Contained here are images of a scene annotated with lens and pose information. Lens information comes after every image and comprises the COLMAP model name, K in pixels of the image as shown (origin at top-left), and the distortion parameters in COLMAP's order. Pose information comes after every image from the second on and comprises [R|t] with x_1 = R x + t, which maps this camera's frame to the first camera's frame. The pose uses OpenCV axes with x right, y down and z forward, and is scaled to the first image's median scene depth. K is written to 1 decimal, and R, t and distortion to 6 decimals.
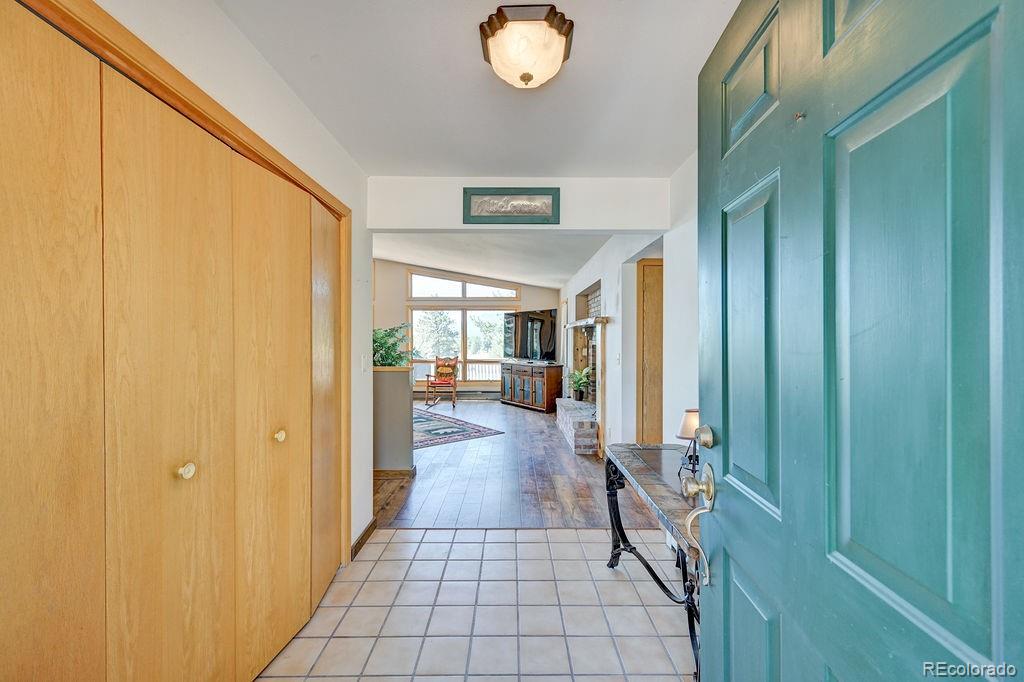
lens RADIAL K [[404.8, 0, 513.6], [0, 404.8, 338.9], [0, 0, 1]] dist [-0.001687, 0.000869]
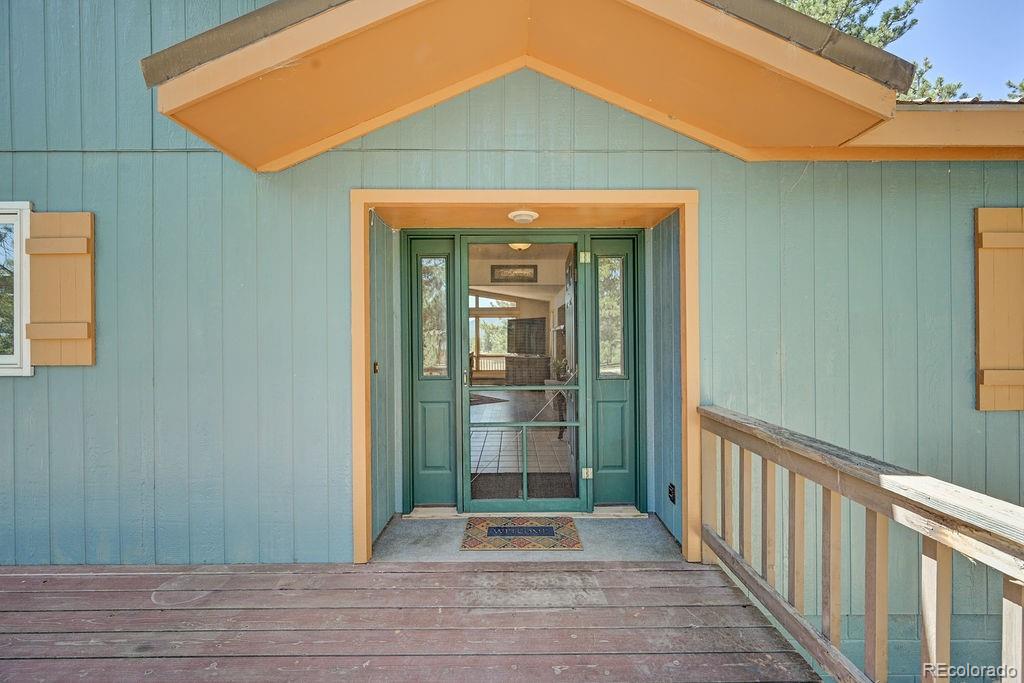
lens RADIAL K [[404.8, 0, 511.9], [0, 404.8, 340.6], [0, 0, 1]] dist [-0.001687, 0.000869]
pose [[0.999975, -0.004945, -0.005136, -0.002671], [0.004952, 0.999987, 0.001413, 0.003598], [0.005129, -0.001438, 0.999986, -0.368520]]
